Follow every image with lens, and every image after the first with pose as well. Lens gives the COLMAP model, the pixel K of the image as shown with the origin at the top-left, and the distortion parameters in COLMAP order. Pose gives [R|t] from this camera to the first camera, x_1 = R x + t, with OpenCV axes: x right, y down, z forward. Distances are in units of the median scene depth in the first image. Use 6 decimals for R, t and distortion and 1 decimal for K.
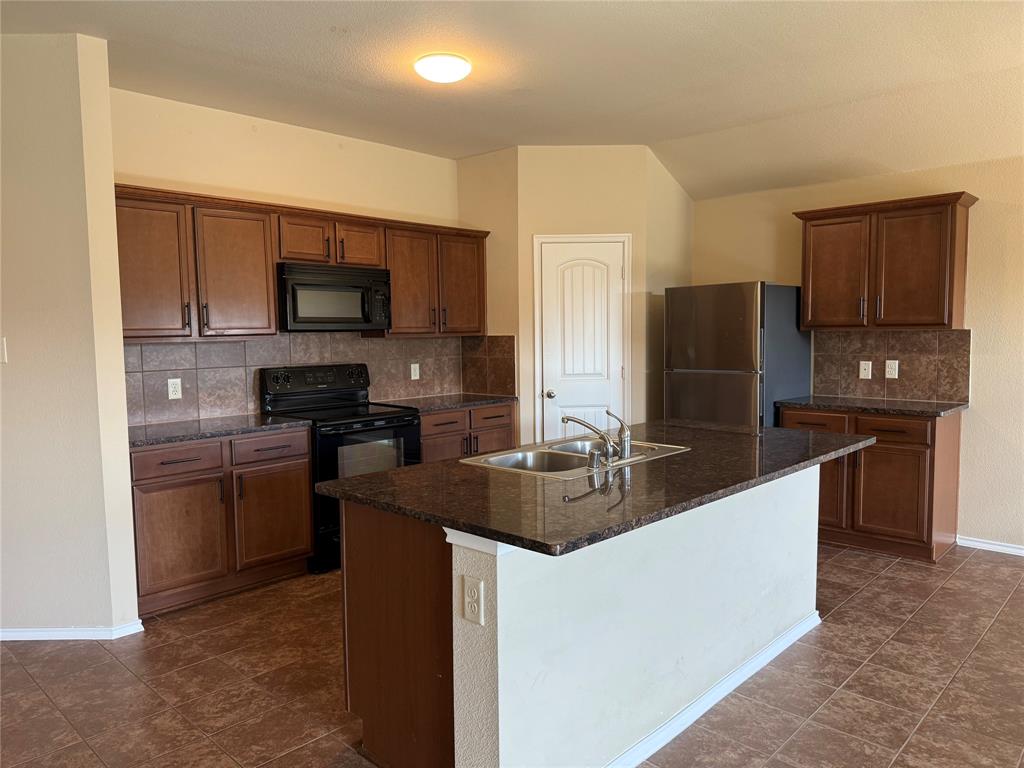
lens RADIAL K [[722.7, 0, 512.0], [0, 722.7, 384.0], [0, 0, 1]] dist [0.113498, -0.168398]
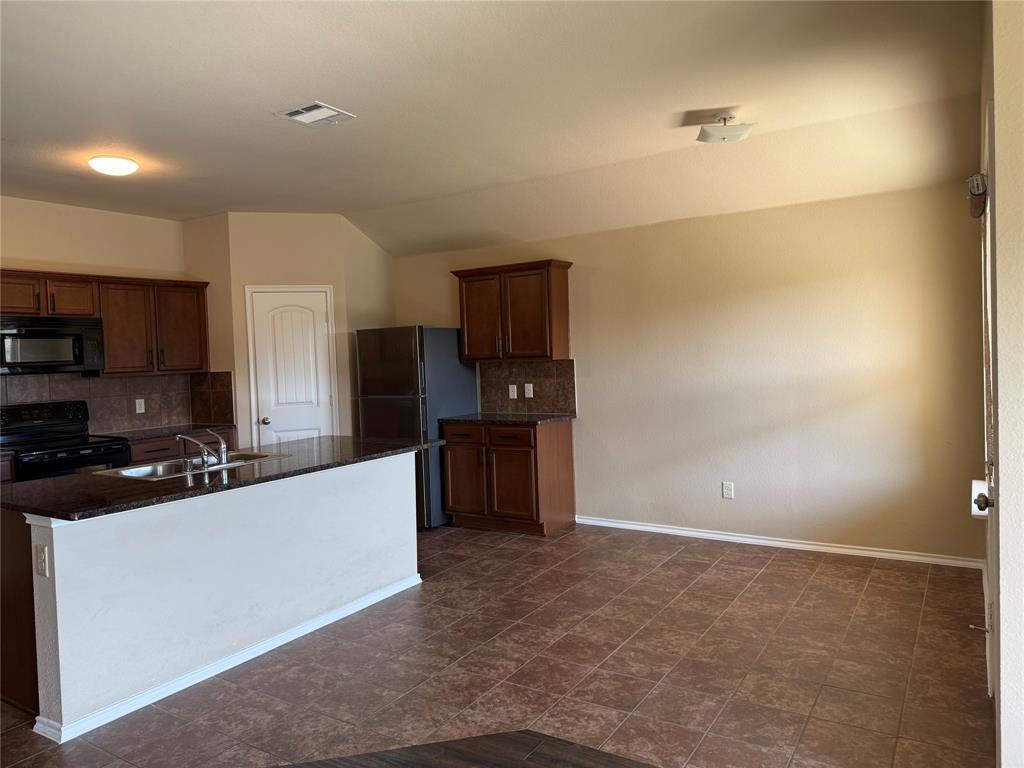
lens RADIAL K [[725.9, 0, 512.5], [0, 725.9, 369.0], [0, 0, 1]] dist [0.103623, -0.171807]
pose [[0.981151, -0.026742, 0.191385, 0.237471], [0.037940, 0.997760, -0.055091, 0.011431], [-0.189483, 0.061314, 0.979968, -0.255339]]
